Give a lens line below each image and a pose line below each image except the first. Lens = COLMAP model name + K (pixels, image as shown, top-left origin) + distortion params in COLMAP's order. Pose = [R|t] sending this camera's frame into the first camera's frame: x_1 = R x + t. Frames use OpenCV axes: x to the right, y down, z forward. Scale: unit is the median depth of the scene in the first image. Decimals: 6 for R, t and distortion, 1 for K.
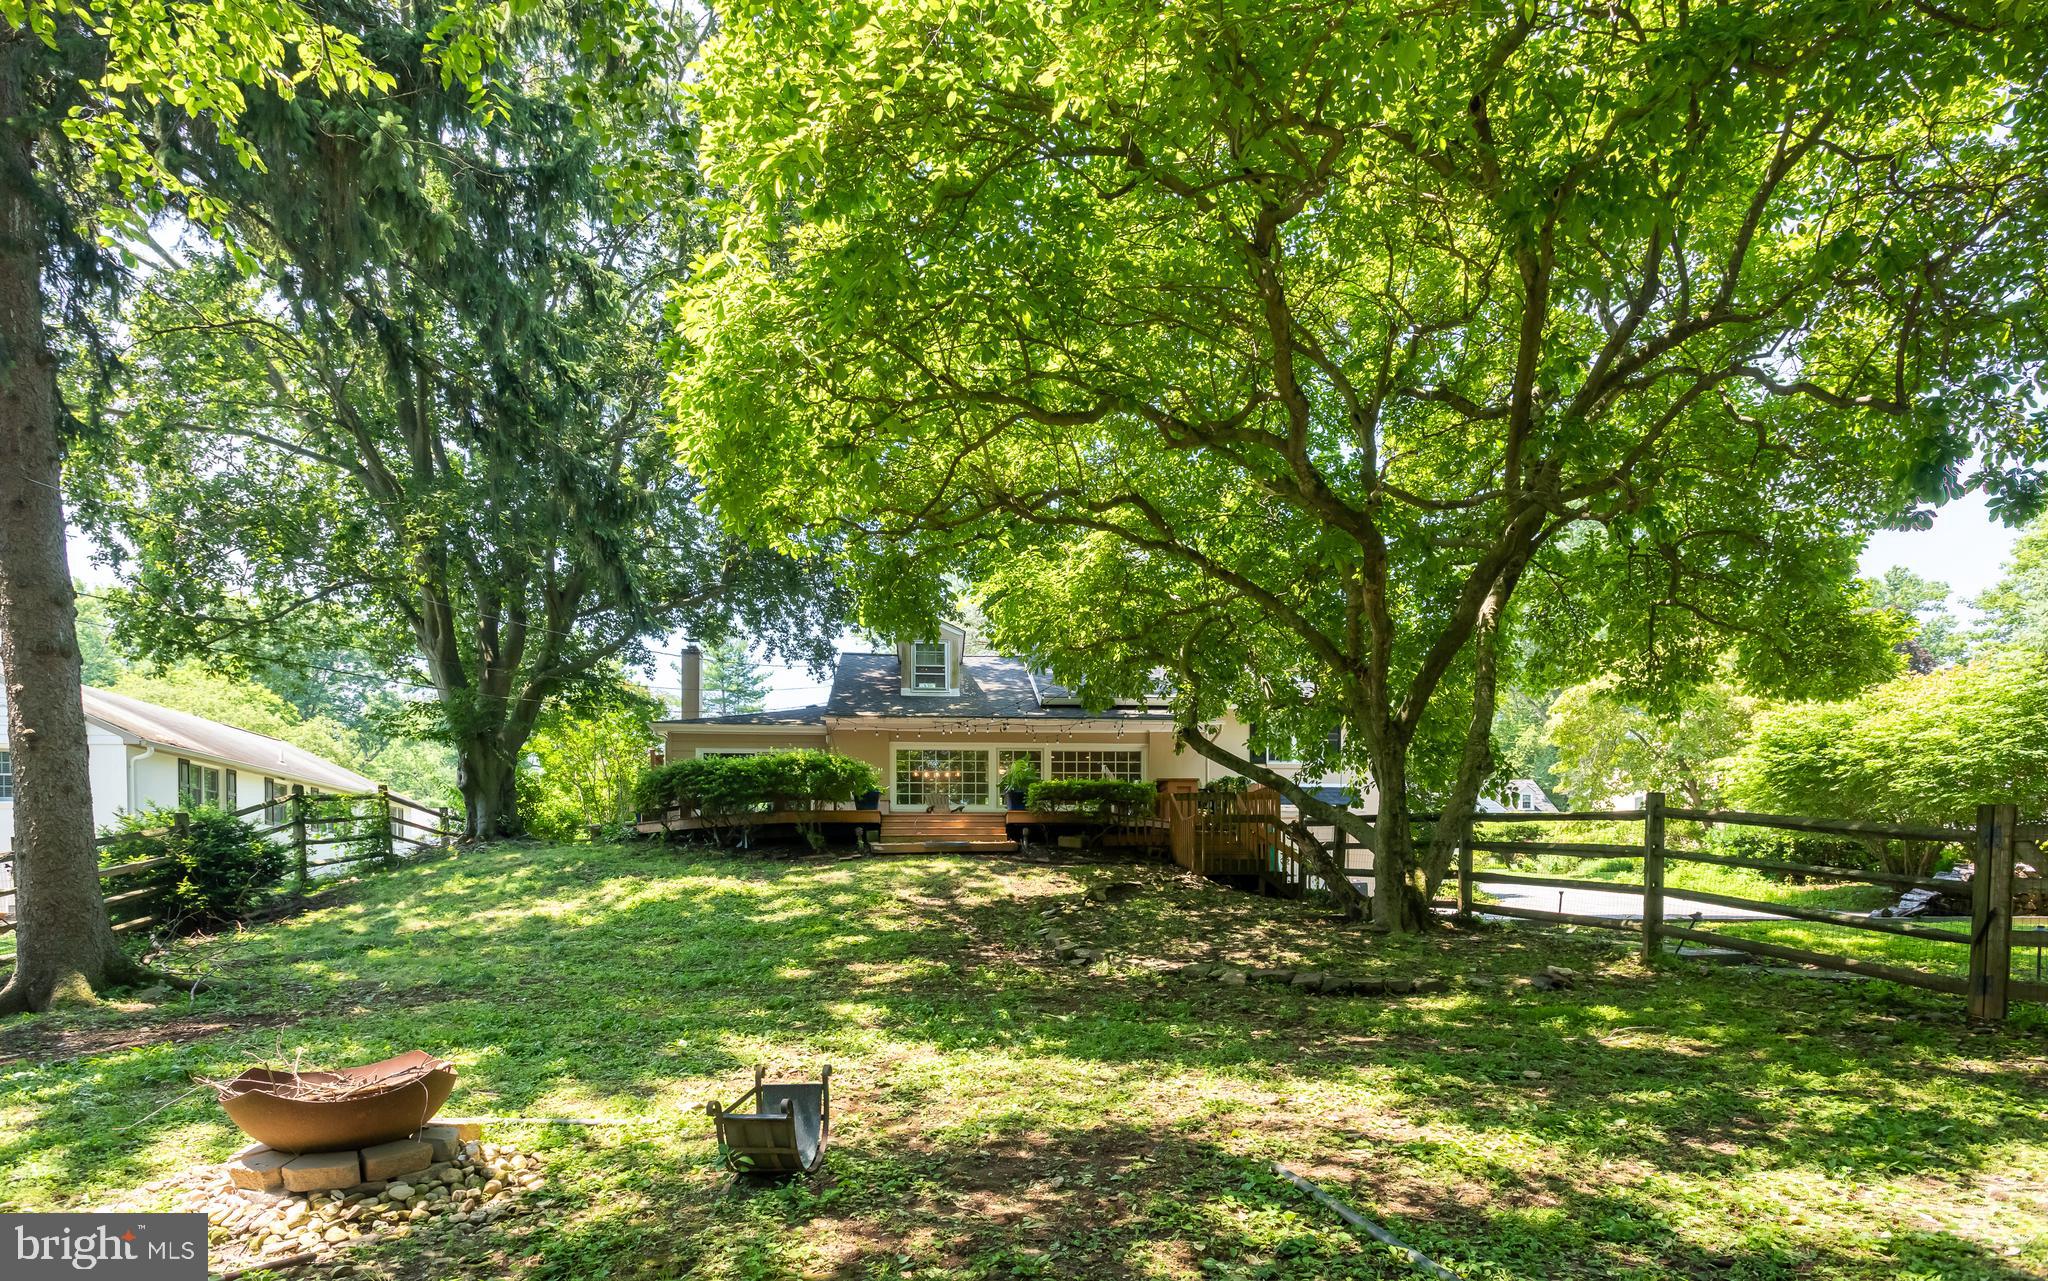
lens RADIAL K [[1164.5, 0, 1024.0], [0, 1164.5, 640.5], [0, 0, 1]] dist [0.000763, -0.000276]
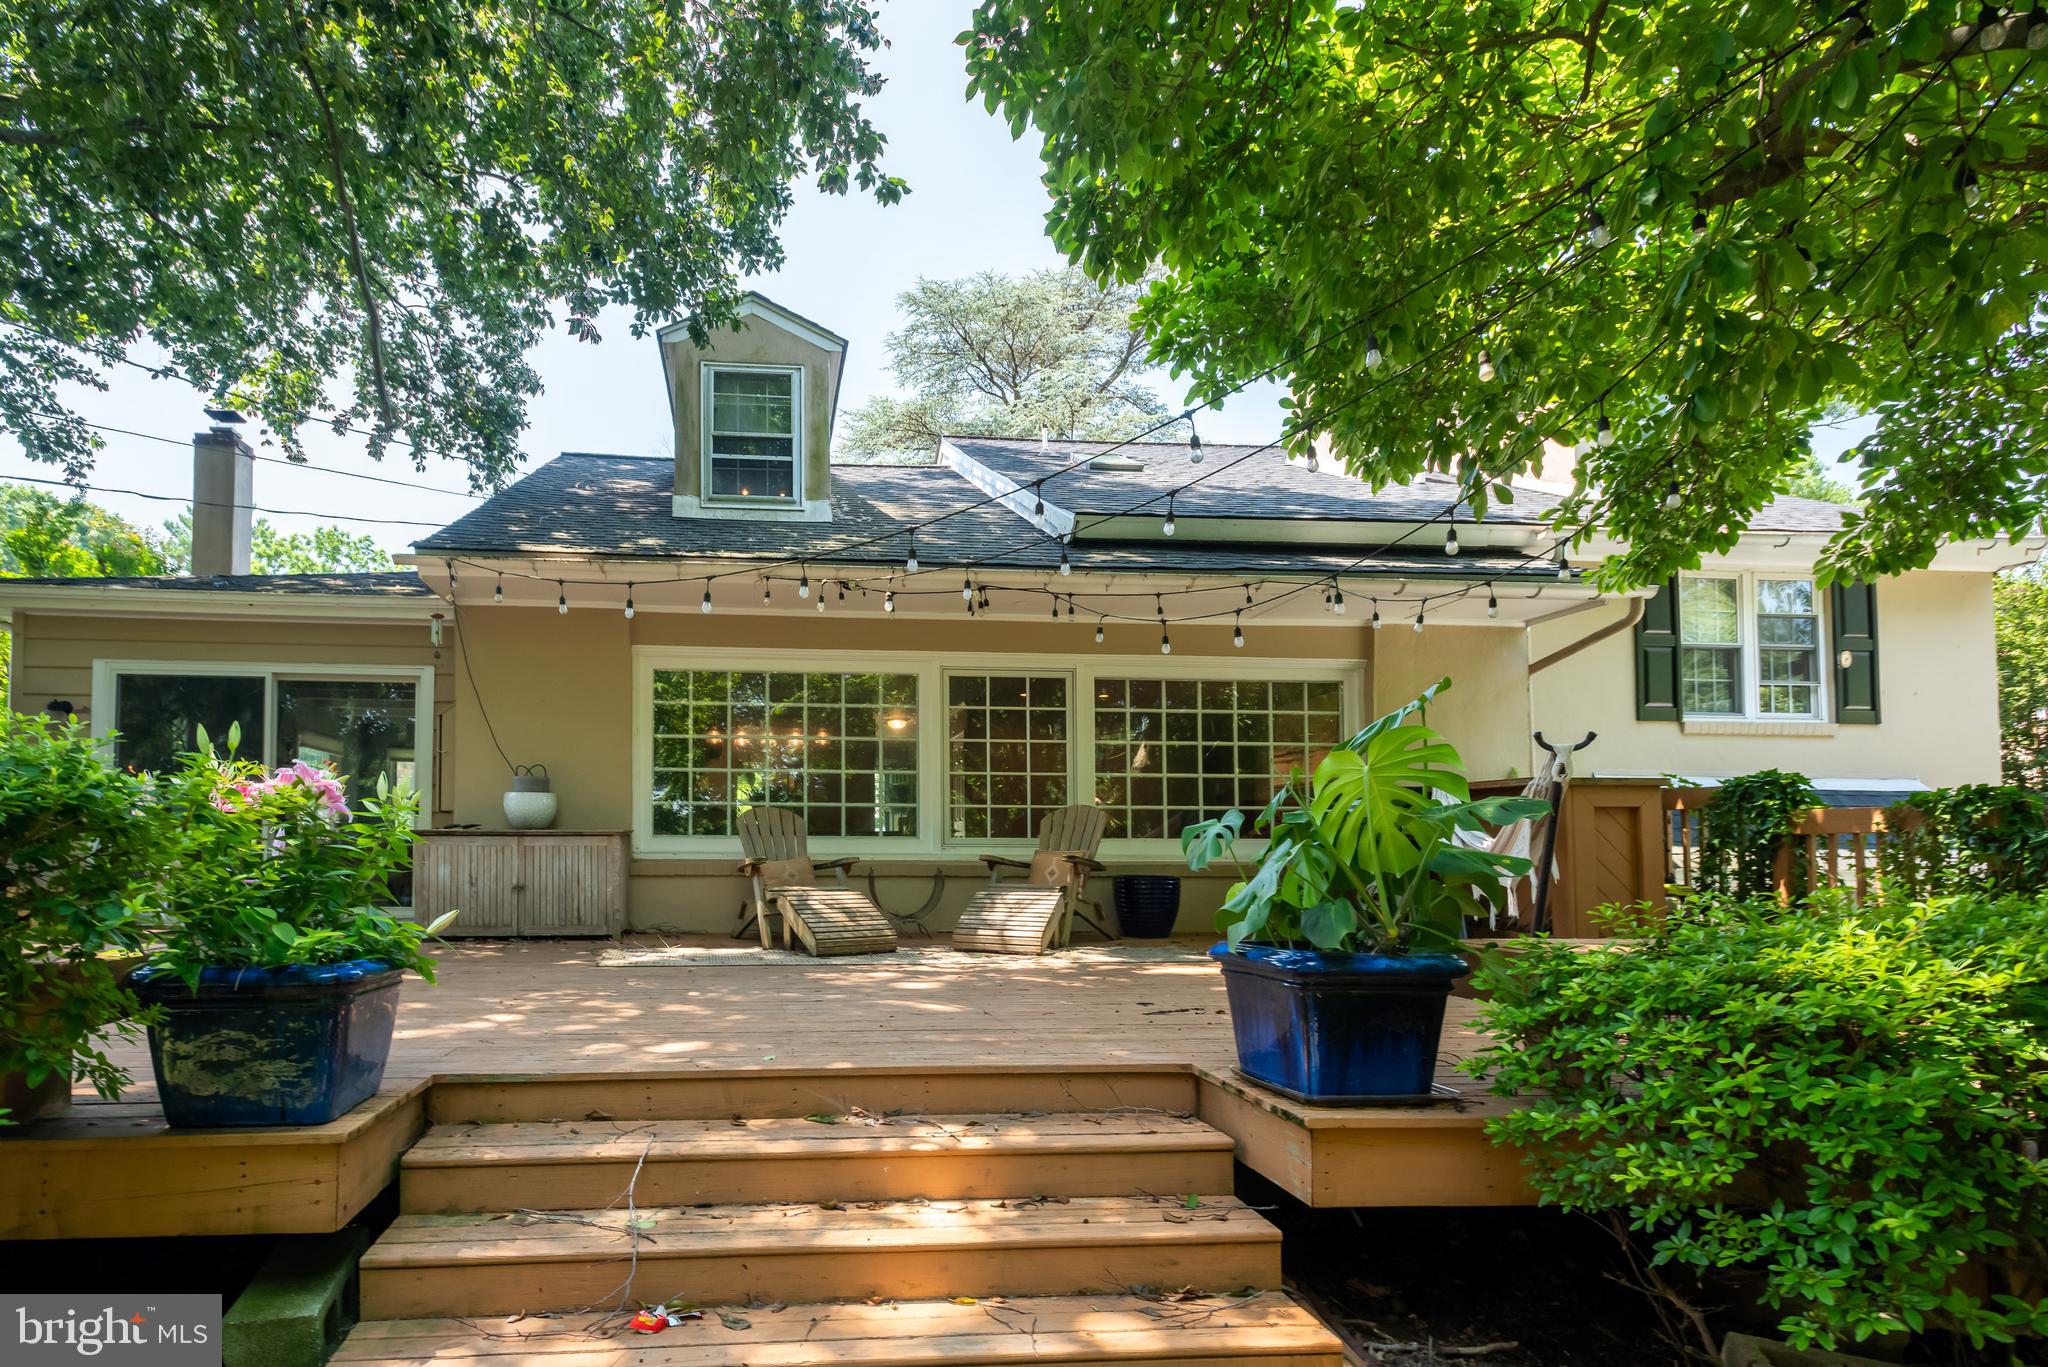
lens RADIAL K [[1050.9, 0, 1024.0], [0, 1050.9, 683.5], [0, 0, 1]] dist [-0.062725, 0.000063]
pose [[0.987310, 0.003336, 0.158771, -0.051563], [-0.023055, 0.992198, 0.122521, 0.058718], [-0.157123, -0.124626, 0.979684, 0.691291]]
